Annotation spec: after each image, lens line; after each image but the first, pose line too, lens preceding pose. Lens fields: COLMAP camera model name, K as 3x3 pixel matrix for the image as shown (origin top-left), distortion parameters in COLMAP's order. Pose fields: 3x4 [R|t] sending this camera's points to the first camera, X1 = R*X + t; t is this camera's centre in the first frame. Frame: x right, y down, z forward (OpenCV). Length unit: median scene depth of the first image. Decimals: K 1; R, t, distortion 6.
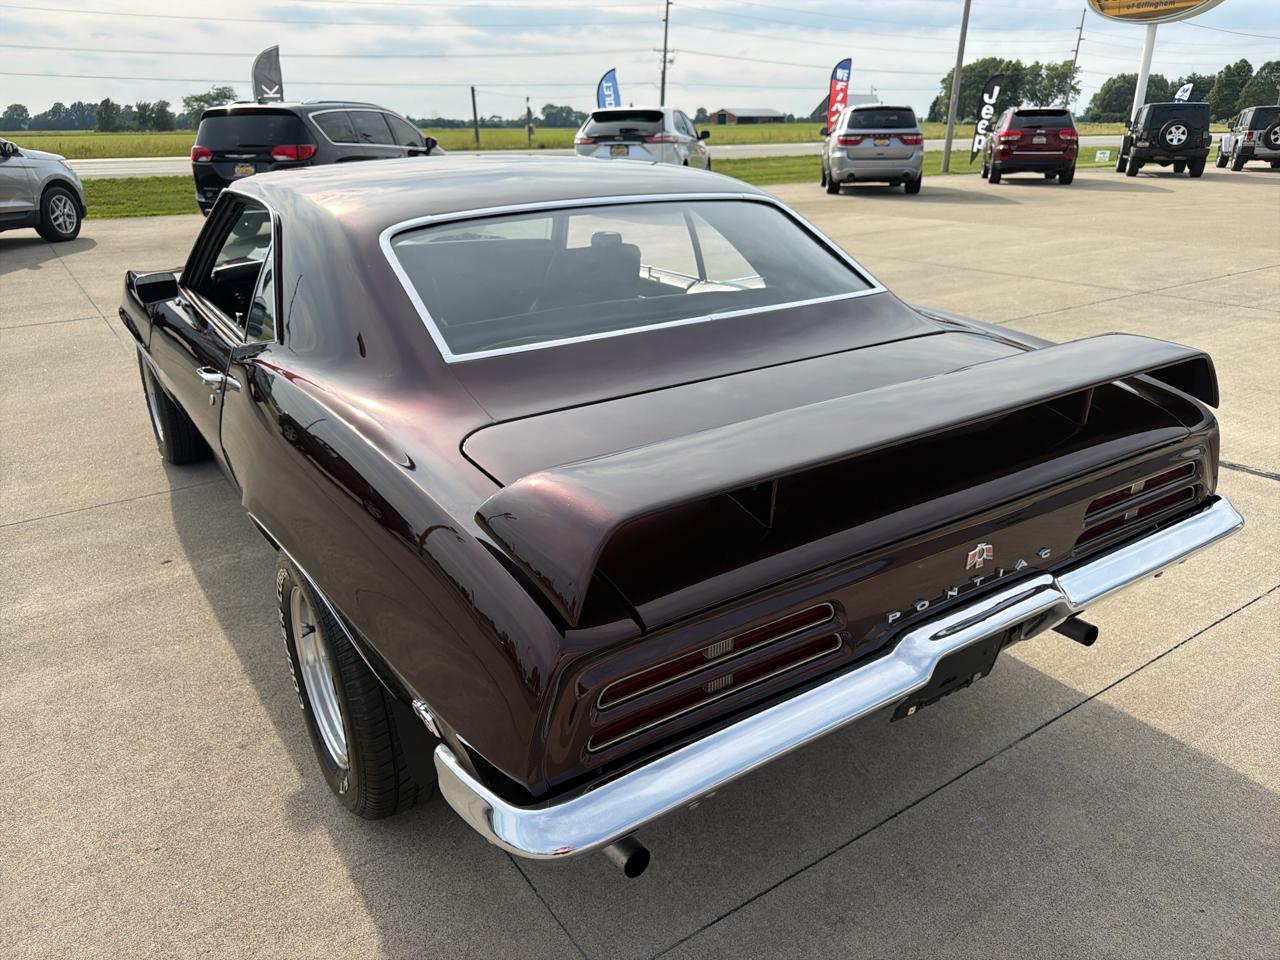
lens RADIAL K [[914.0, 0, 640.0], [0, 914.0, 485.7], [0, 0, 1]] dist [0.002373, -0.008583]
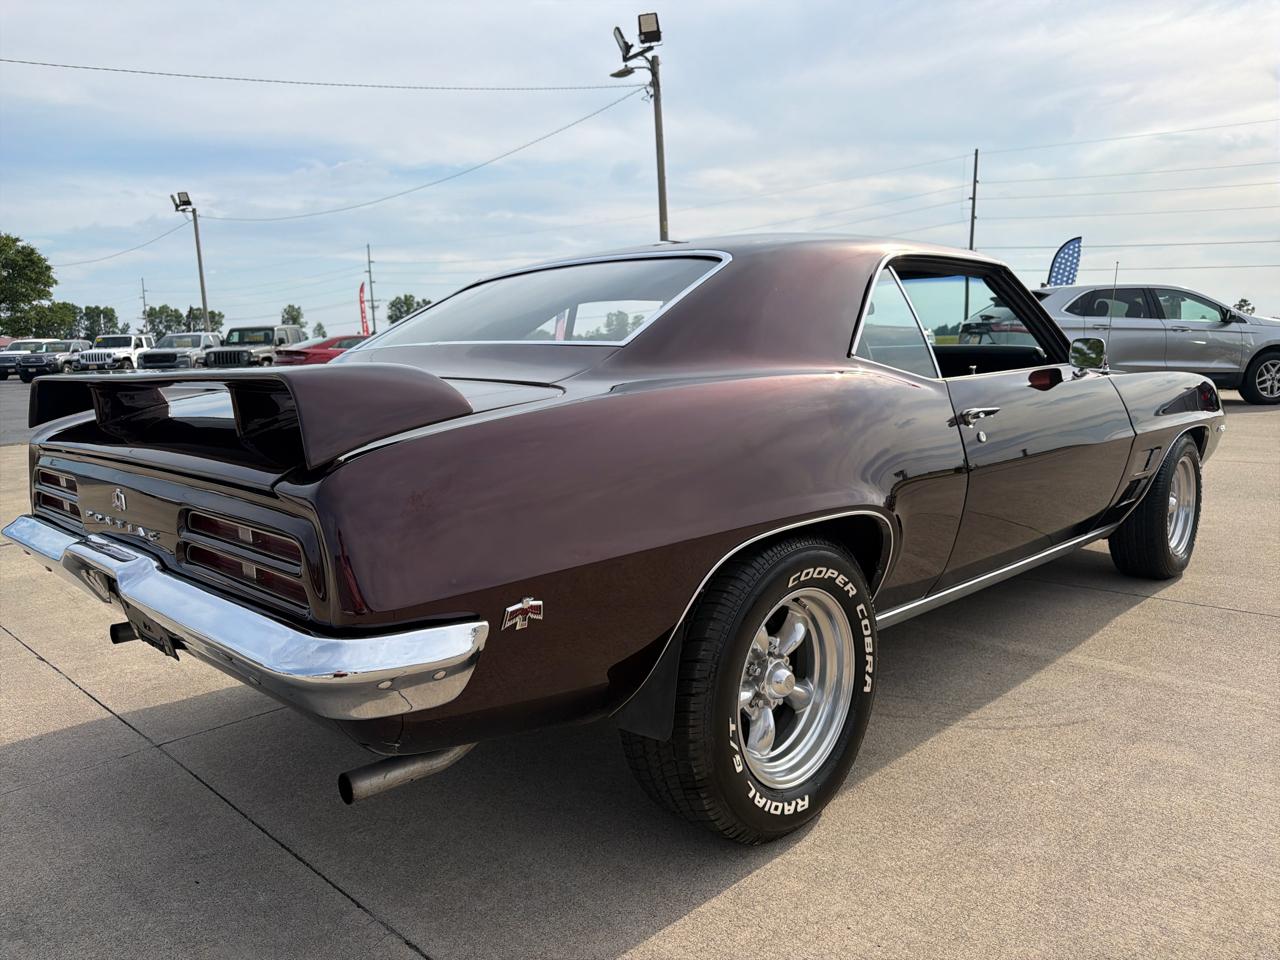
lens RADIAL K [[911.2, 0, 643.8], [0, 911.2, 482.4], [0, 0, 1]] dist [0.018718, -0.026989]
pose [[0.207819, 0.148739, -0.966793, 0.159329], [-0.338841, 0.938123, 0.071492, -0.024635], [0.917604, 0.312732, 0.245359, 0.129729]]
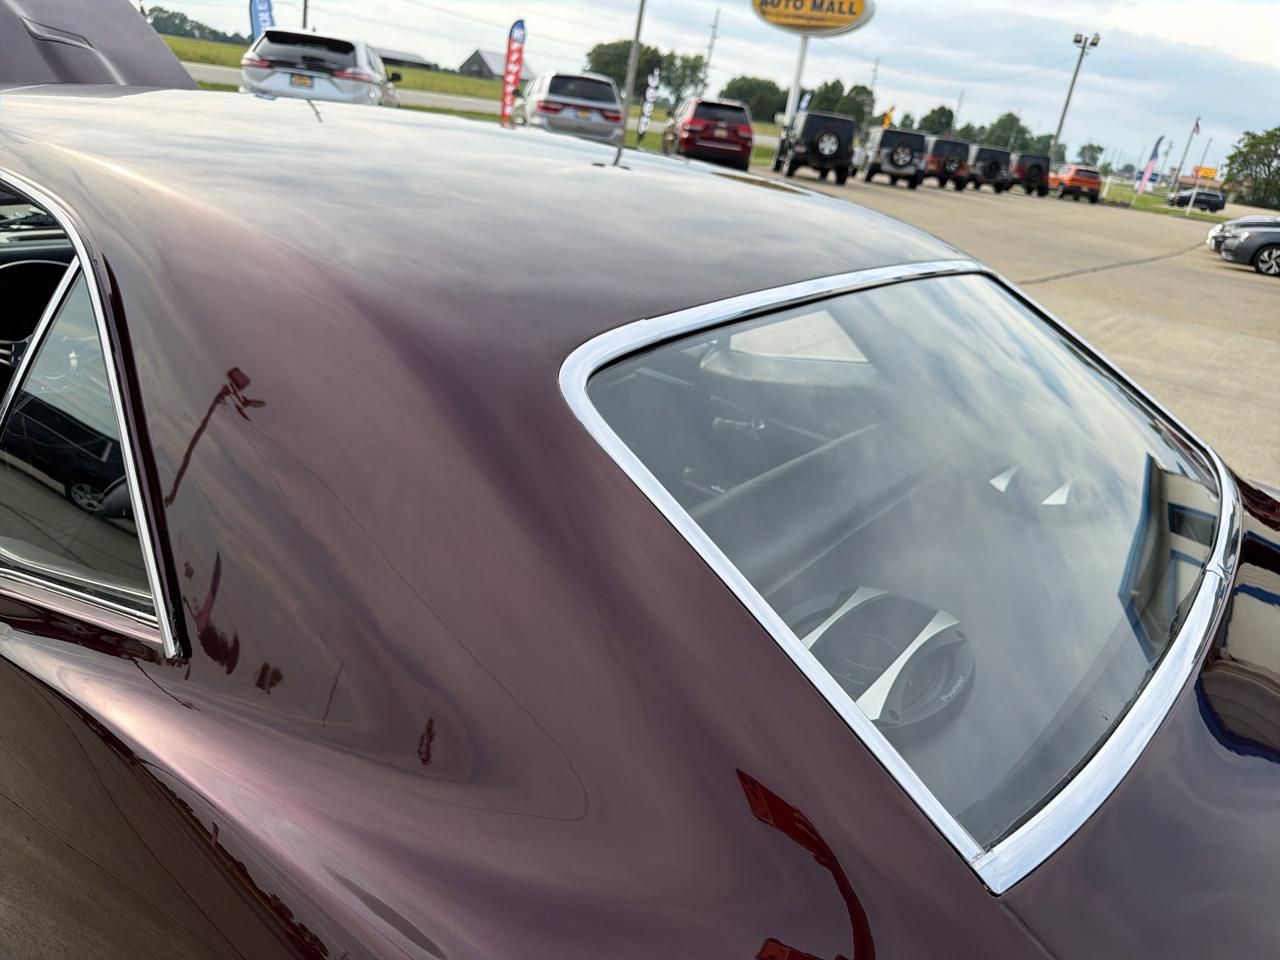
lens RADIAL K [[924.2, 0, 631.2], [0, 924.2, 475.6], [0, 0, 1]] dist [-0.002189, -0.009163]
pose [[0.930185, 0.001383, 0.367088, -0.049416], [-0.012818, 0.999505, 0.028716, -0.031445], [-0.366867, -0.031416, 0.929743, 0.085197]]
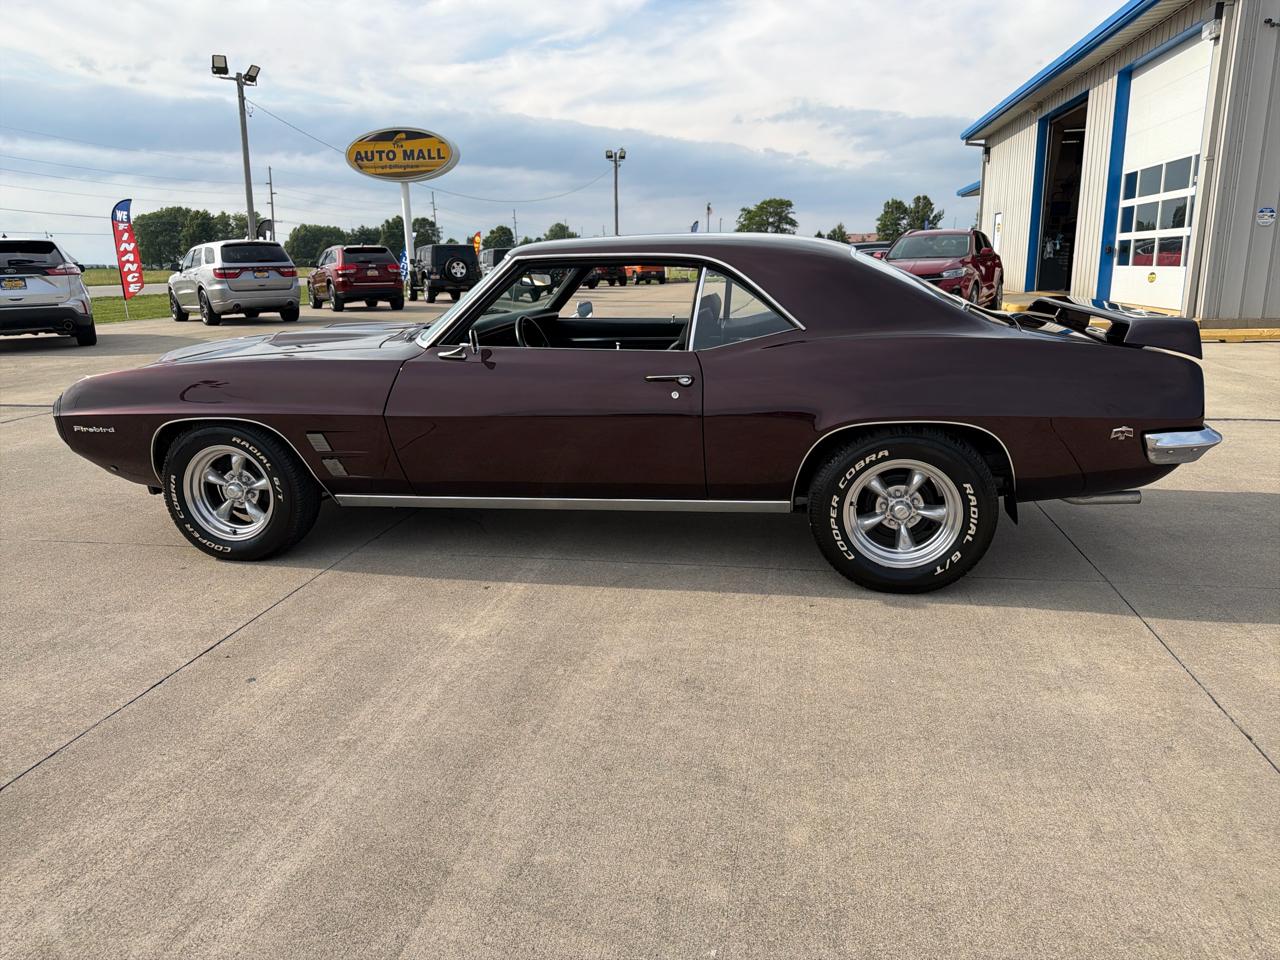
lens RADIAL K [[914.0, 0, 637.8], [0, 914.0, 480.4], [0, 0, 1]] dist [0.038476, -0.054590]
pose [[0.699868, -0.169129, 0.693960, -0.237026], [0.272236, 0.961388, -0.040248, 0.011192], [-0.660358, 0.217089, 0.718888, 0.014161]]
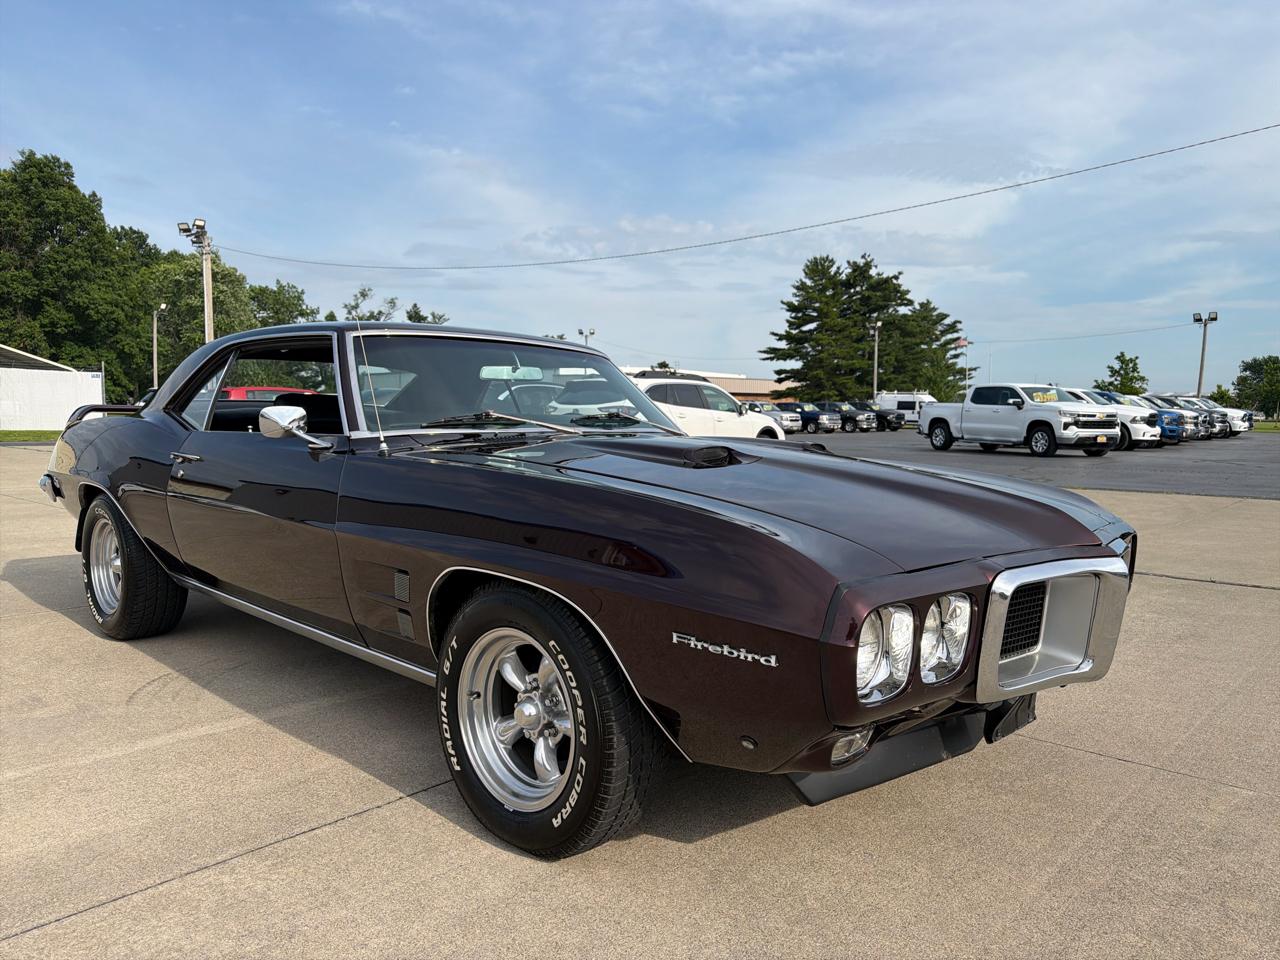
lens RADIAL K [[899.7, 0, 642.1], [0, 899.7, 499.2], [0, 0, 1]] dist [0.093493, -0.130972]
pose [[-0.972683, 0.026129, -0.230663, -0.037057], [-0.081069, 0.892848, 0.443001, -0.140103], [0.217522, 0.449600, -0.866340, 0.432395]]
